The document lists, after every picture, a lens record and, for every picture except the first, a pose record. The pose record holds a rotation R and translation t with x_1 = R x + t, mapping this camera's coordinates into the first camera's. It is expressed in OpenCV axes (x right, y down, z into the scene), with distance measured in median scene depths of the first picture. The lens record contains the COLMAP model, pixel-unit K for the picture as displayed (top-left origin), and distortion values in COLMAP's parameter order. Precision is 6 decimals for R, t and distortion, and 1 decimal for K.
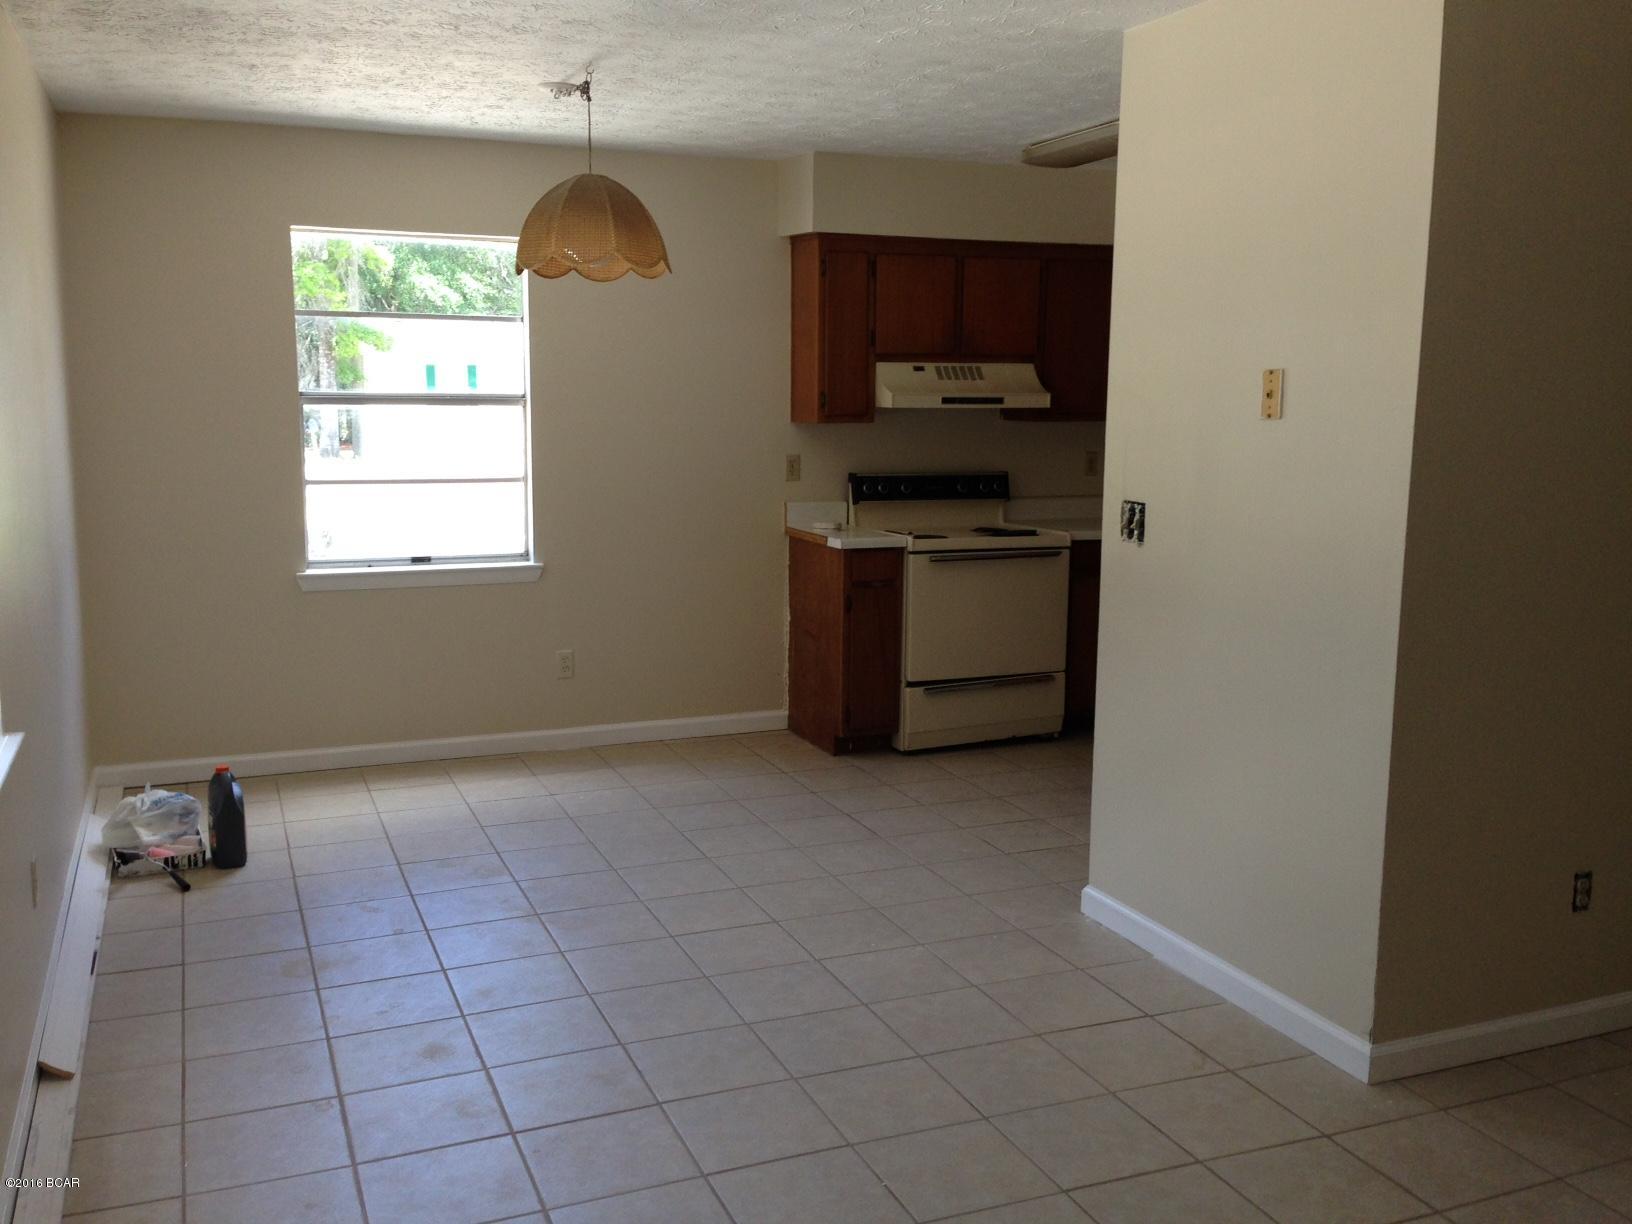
lens RADIAL K [[1504.0, 0, 814.1], [0, 1504.0, 613.3], [0, 0, 1]] dist [-0.010743, -0.020817]
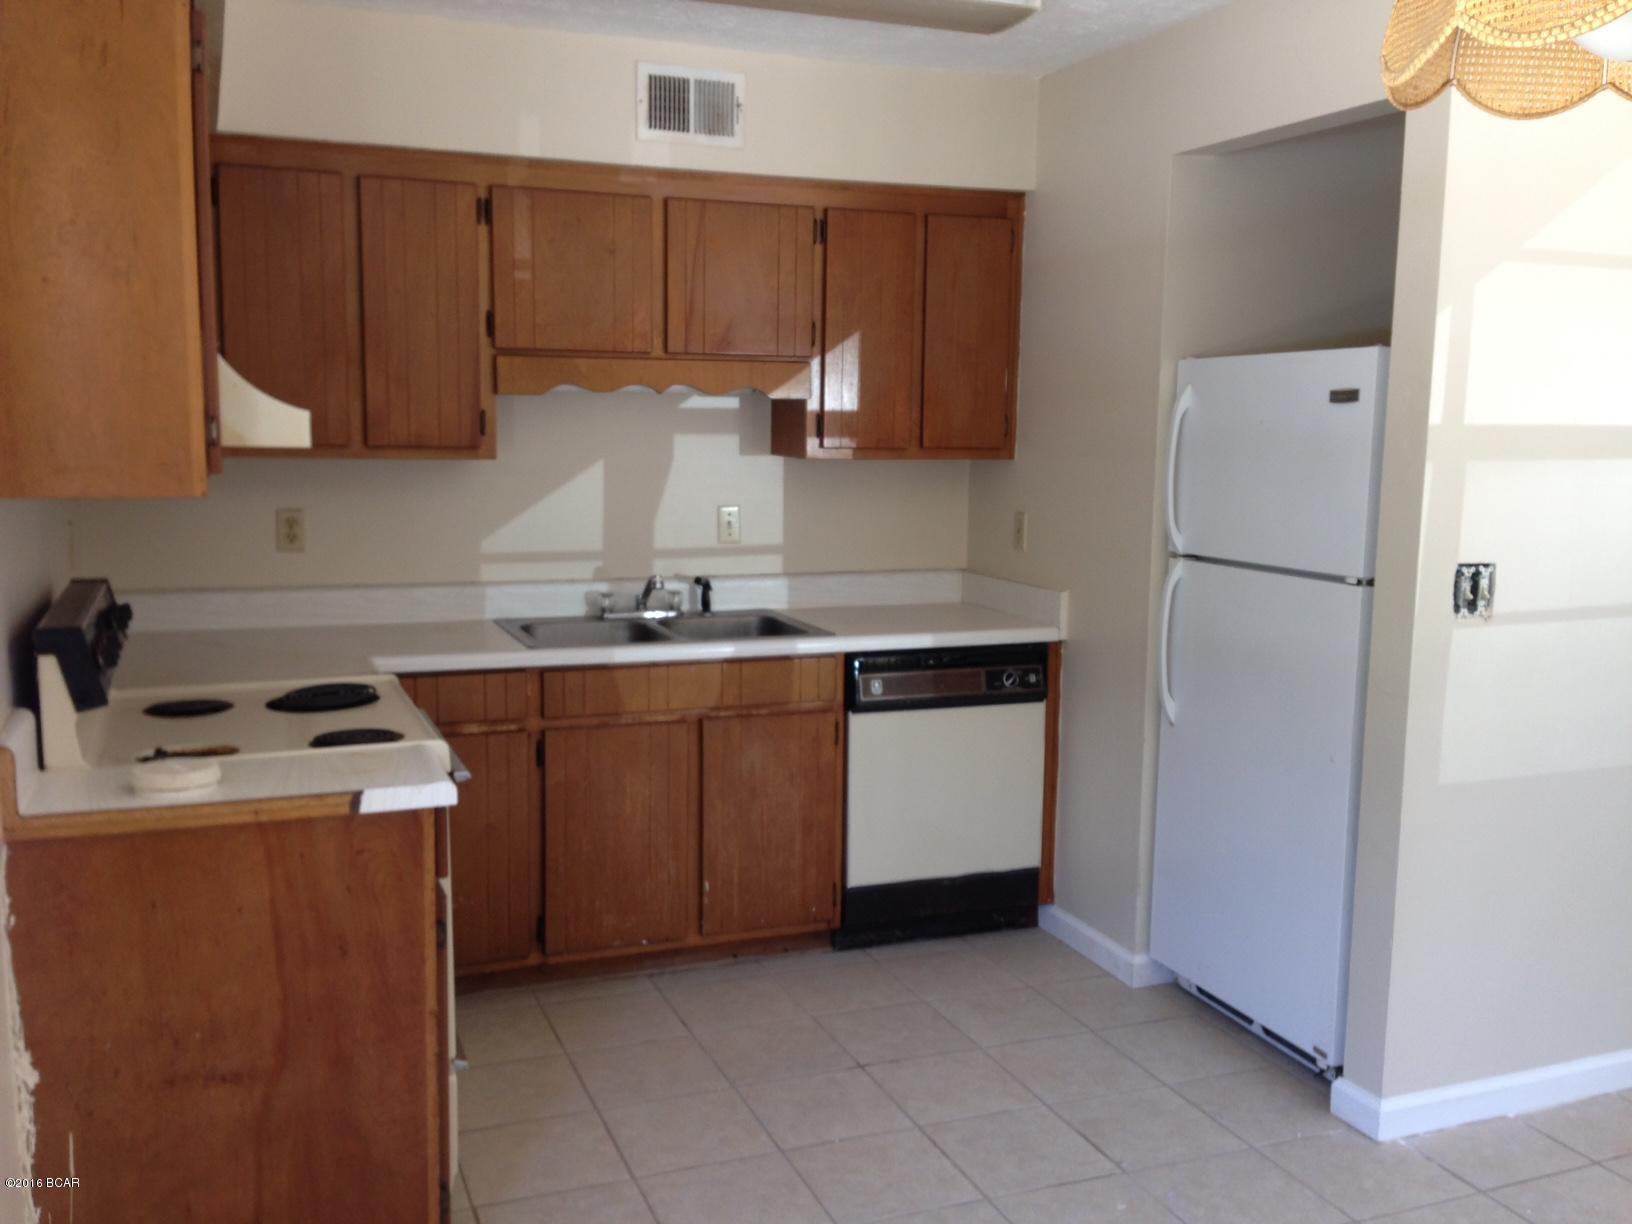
lens RADIAL K [[1504.0, 0, 814.1], [0, 1504.0, 613.3], [0, 0, 1]] dist [-0.010743, -0.020817]
pose [[0.027630, -0.142577, 0.989398, -0.540050], [0.140484, 0.980507, 0.137372, -0.198822], [-0.989697, 0.135199, 0.047121, 1.292398]]
